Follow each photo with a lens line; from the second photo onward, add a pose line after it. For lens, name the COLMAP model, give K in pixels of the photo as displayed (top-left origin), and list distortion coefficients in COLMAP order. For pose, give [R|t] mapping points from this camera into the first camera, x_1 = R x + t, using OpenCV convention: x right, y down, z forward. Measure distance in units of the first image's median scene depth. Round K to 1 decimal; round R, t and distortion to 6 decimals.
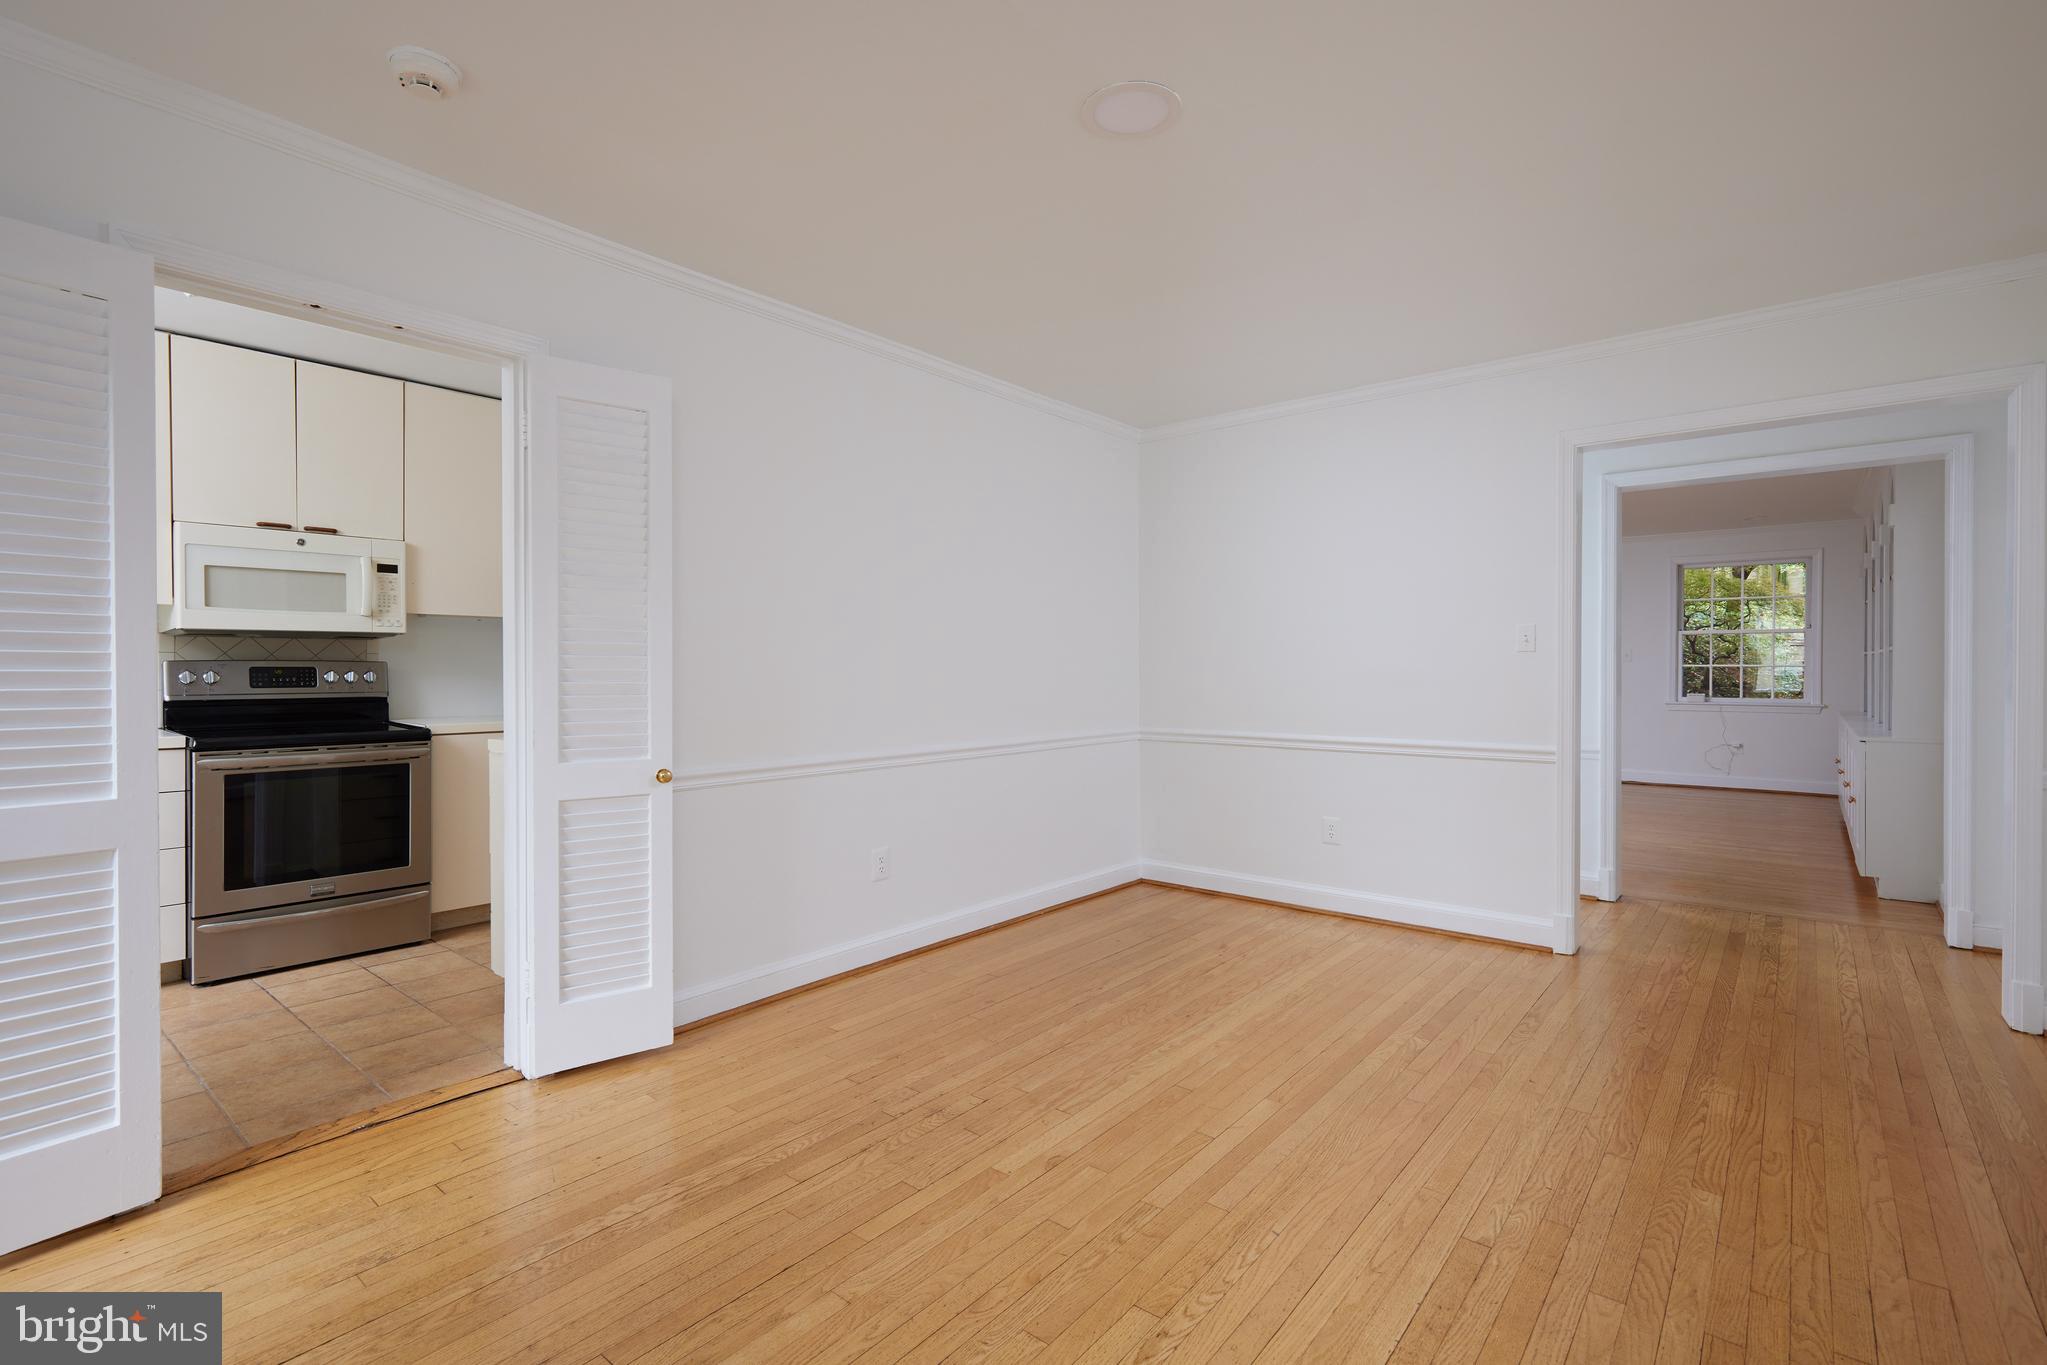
lens RADIAL K [[939.6, 0, 1027.6], [0, 939.6, 678.0], [0, 0, 1]] dist [0.002293, 0.000874]
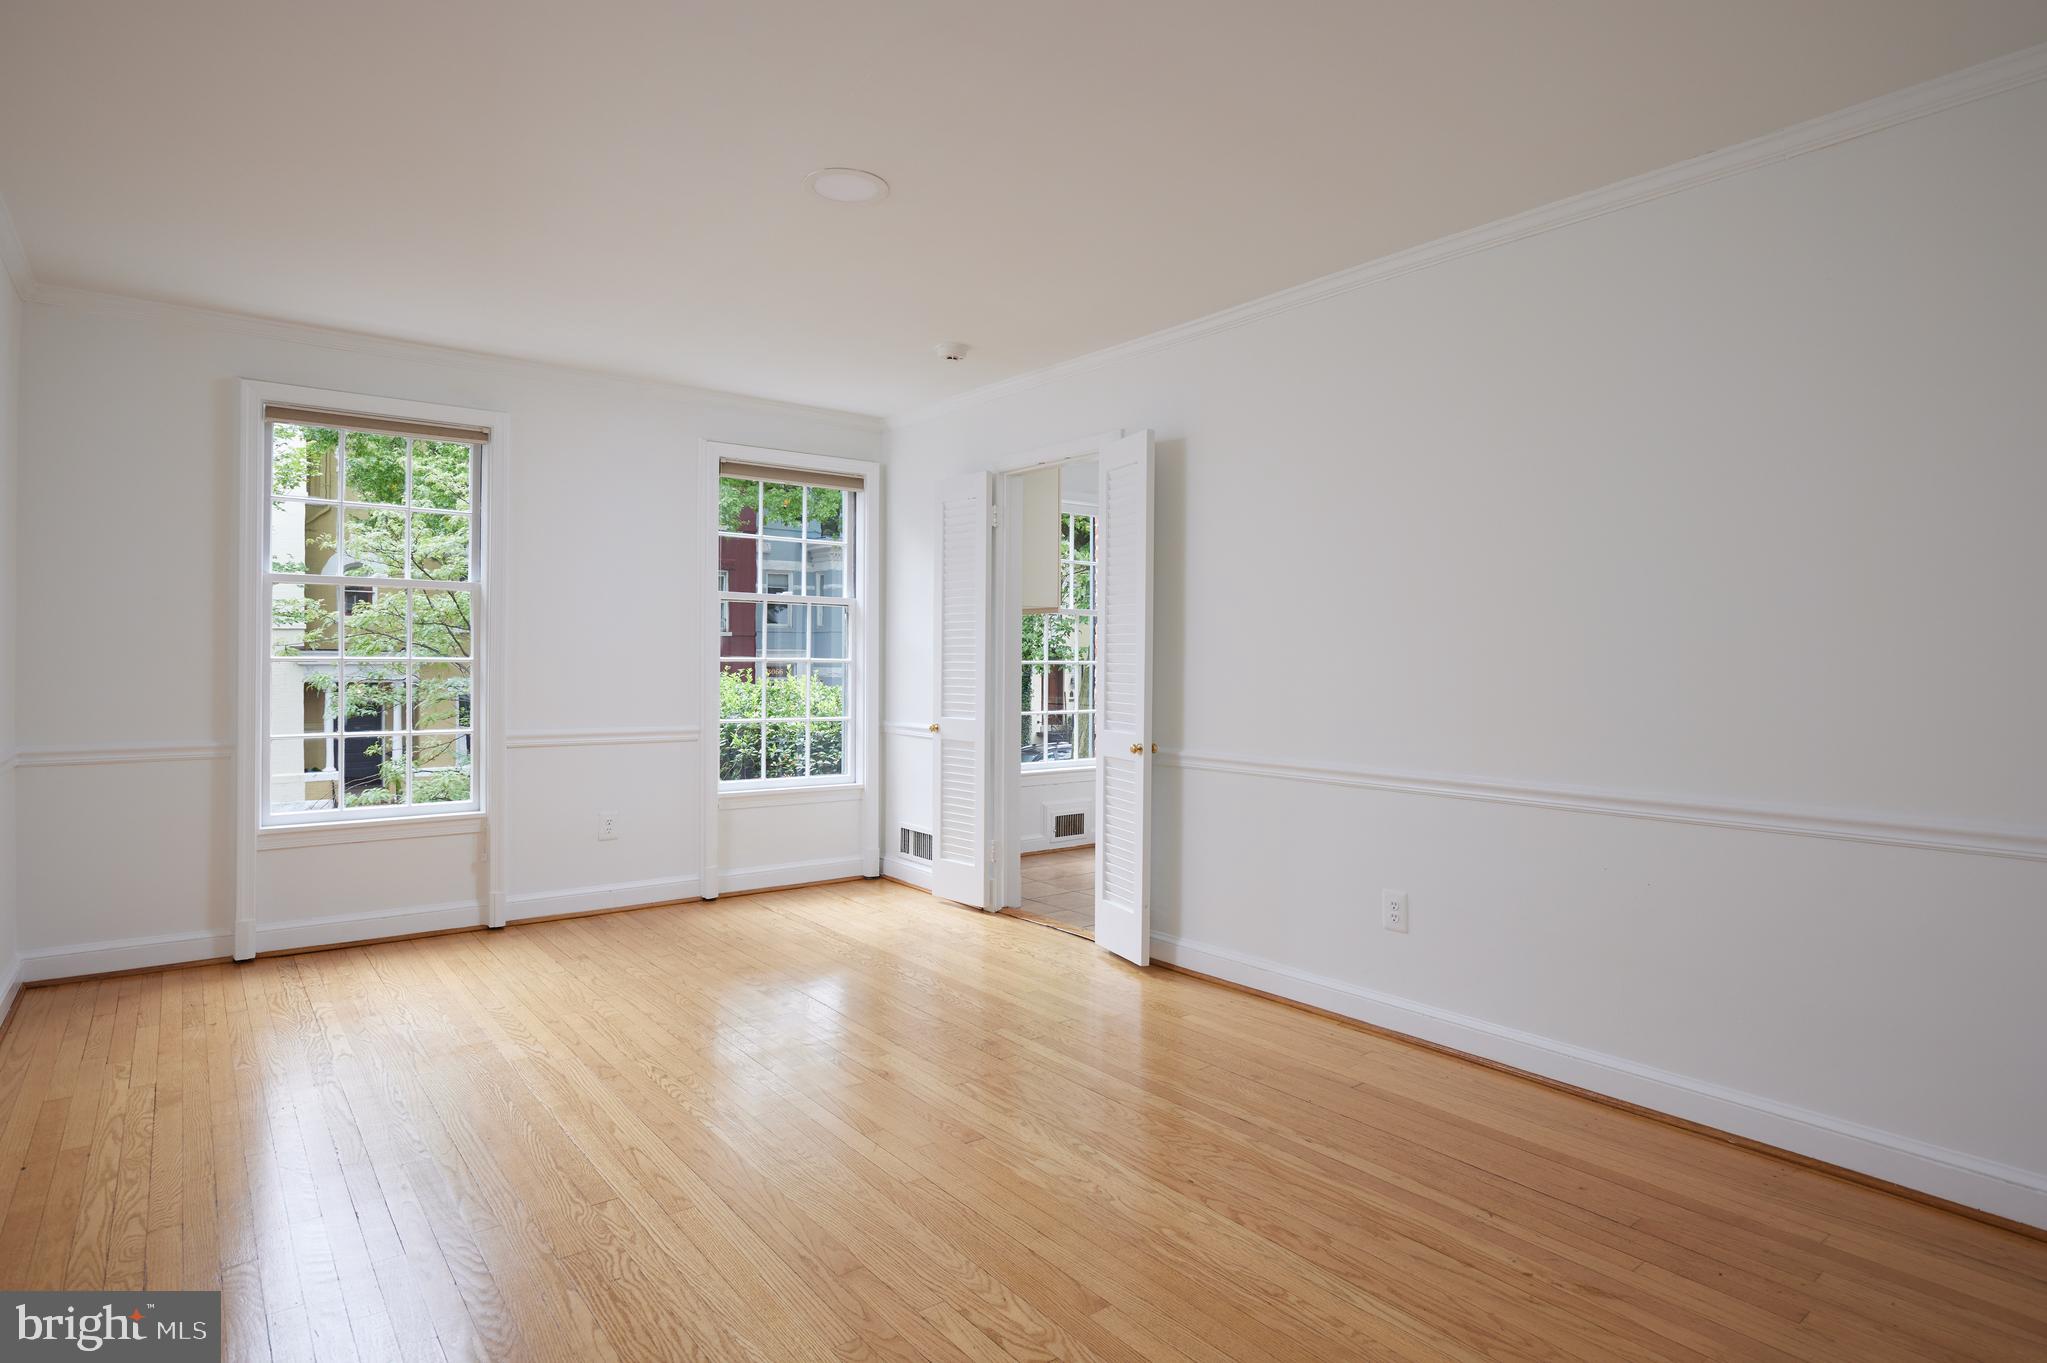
lens RADIAL K [[1090.0, 0, 1040.8], [0, 1090.0, 675.7], [0, 0, 1]] dist [-0.025634, 0.001590]
pose [[-0.207923, 0.011680, -0.978076, 1.680598], [-0.019687, 0.999676, 0.016123, -0.023986], [0.977947, 0.022607, -0.207625, 1.855881]]
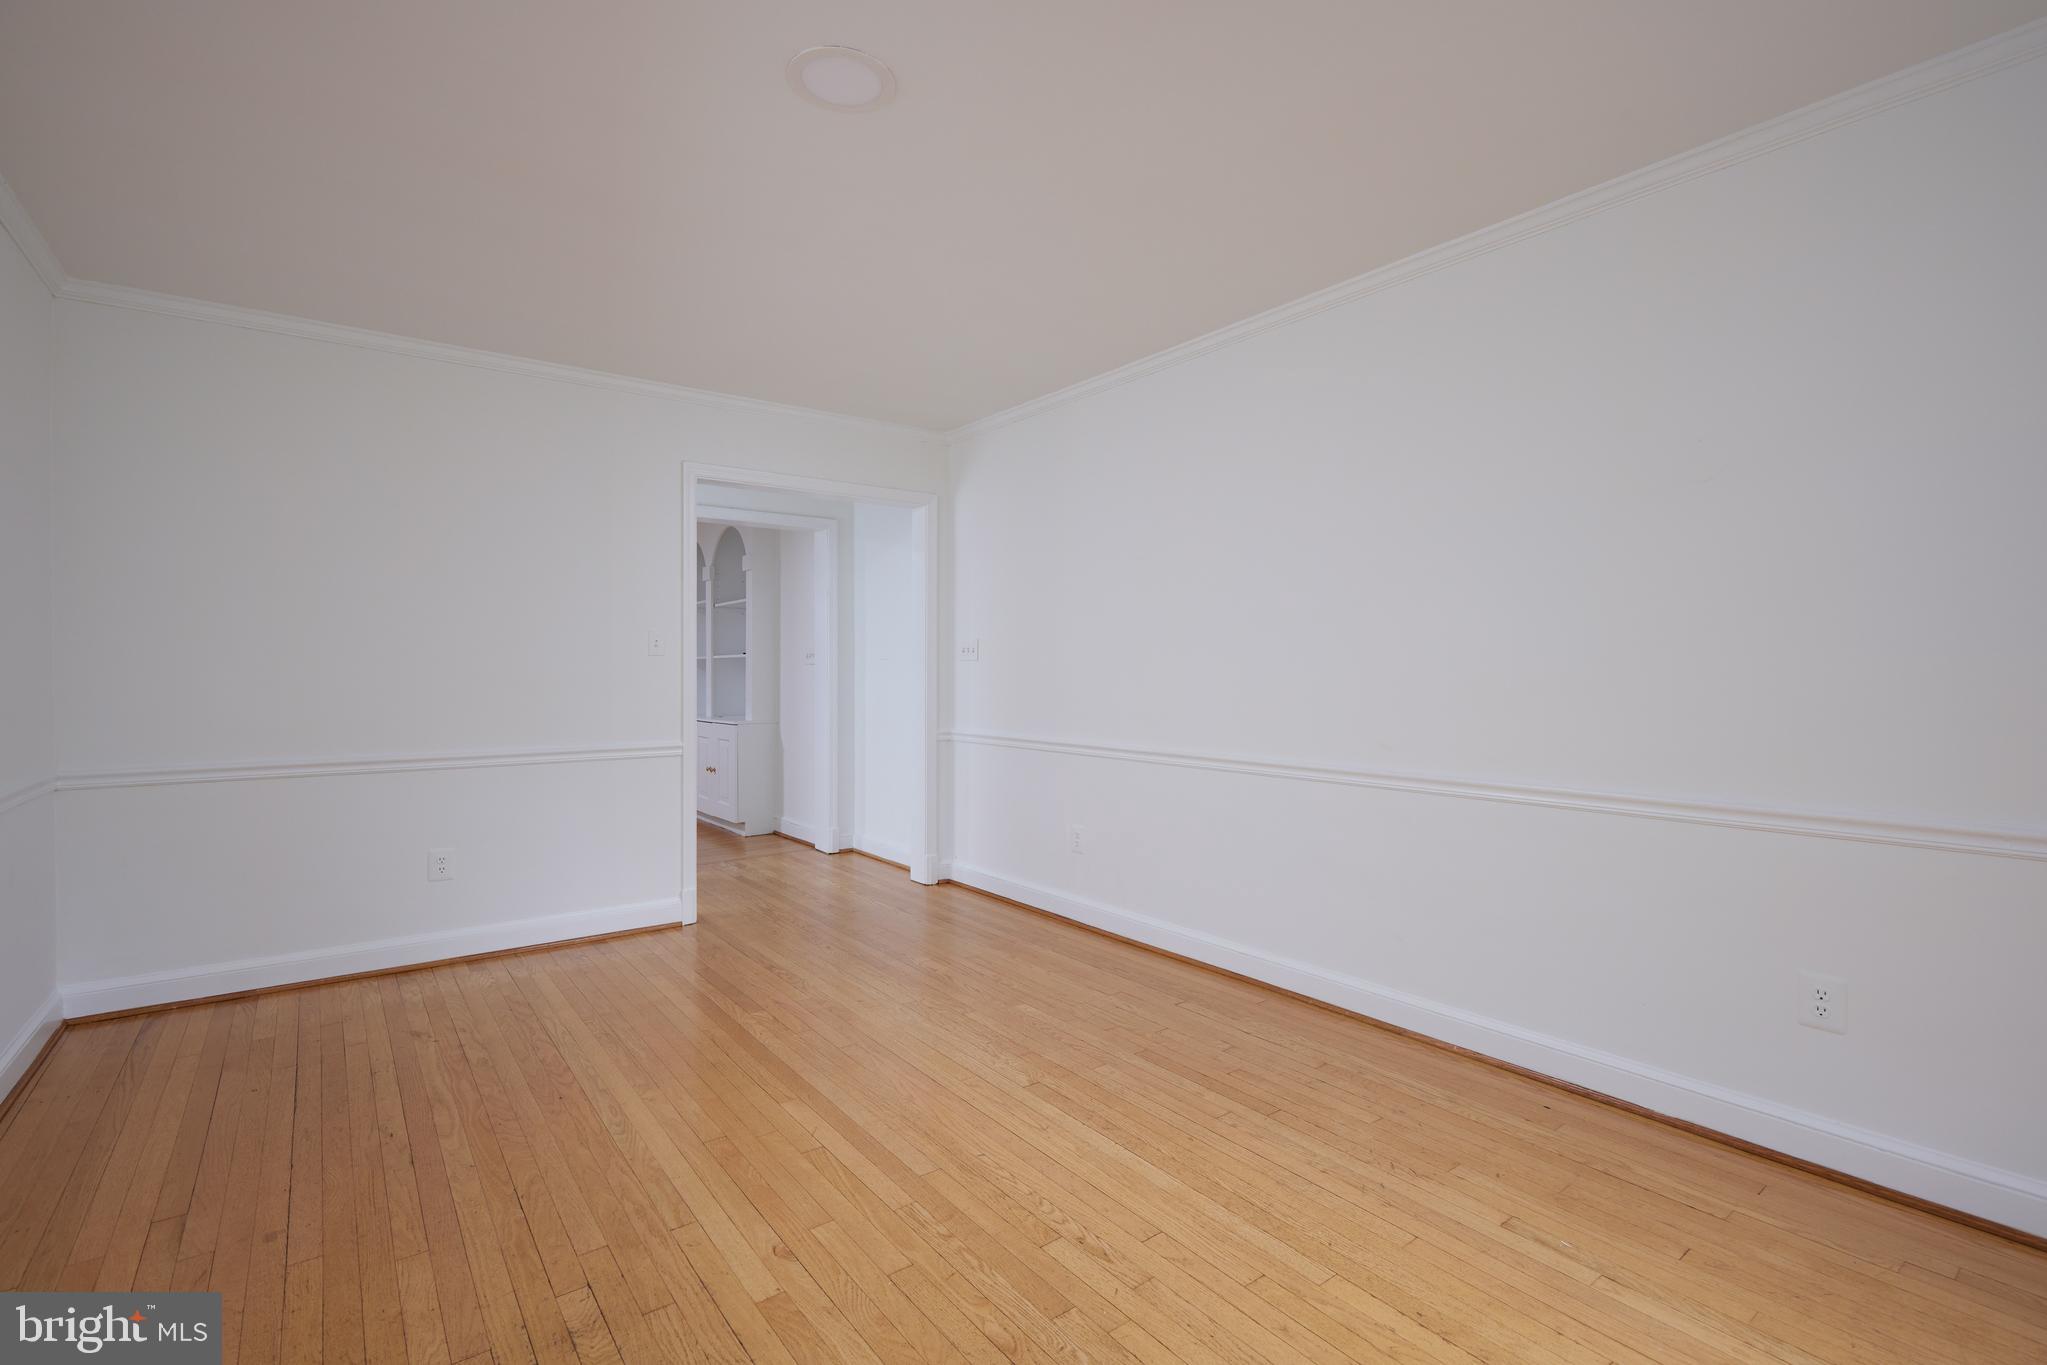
lens RADIAL K [[939.6, 0, 1030.8], [0, 939.6, 672.1], [0, 0, 1]] dist [0.002293, 0.000874]
pose [[0.226479, -0.001937, 0.974014, -0.940097], [0.011159, 0.999938, -0.000606, -0.008195], [-0.973952, 0.011006, 0.226486, 0.734463]]
